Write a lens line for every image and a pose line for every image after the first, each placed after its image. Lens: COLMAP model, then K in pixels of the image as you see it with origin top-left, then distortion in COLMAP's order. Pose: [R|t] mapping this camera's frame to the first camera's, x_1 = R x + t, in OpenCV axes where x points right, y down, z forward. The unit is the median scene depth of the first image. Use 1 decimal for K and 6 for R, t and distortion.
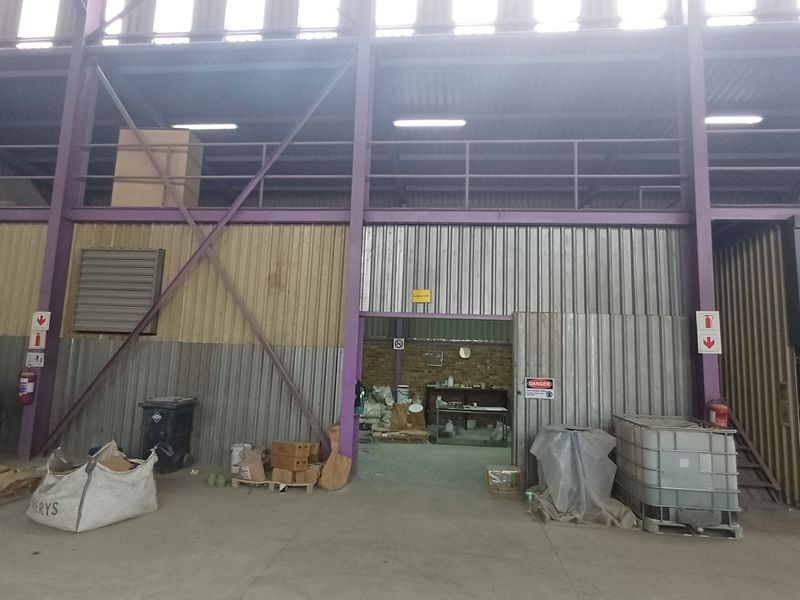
lens RADIAL K [[416.4, 0, 400.4], [0, 416.4, 311.1], [0, 0, 1]] dist [-0.001711, -0.000378]
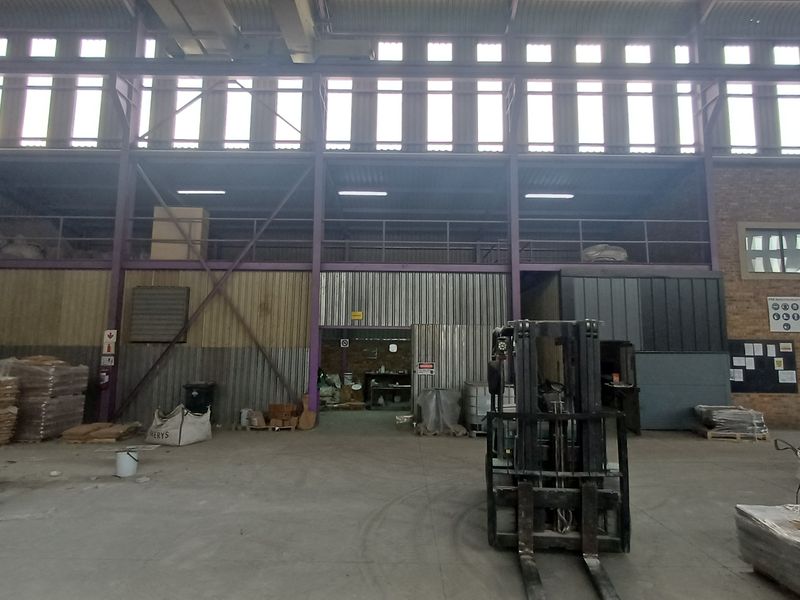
lens RADIAL K [[416.4, 0, 400.4], [0, 416.4, 311.1], [0, 0, 1]] dist [-0.001711, -0.000378]
pose [[0.992162, -0.014982, 0.124059, 0.016844], [0.013465, 0.999824, 0.013065, -0.071124], [-0.124233, -0.011292, 0.992189, -0.644903]]
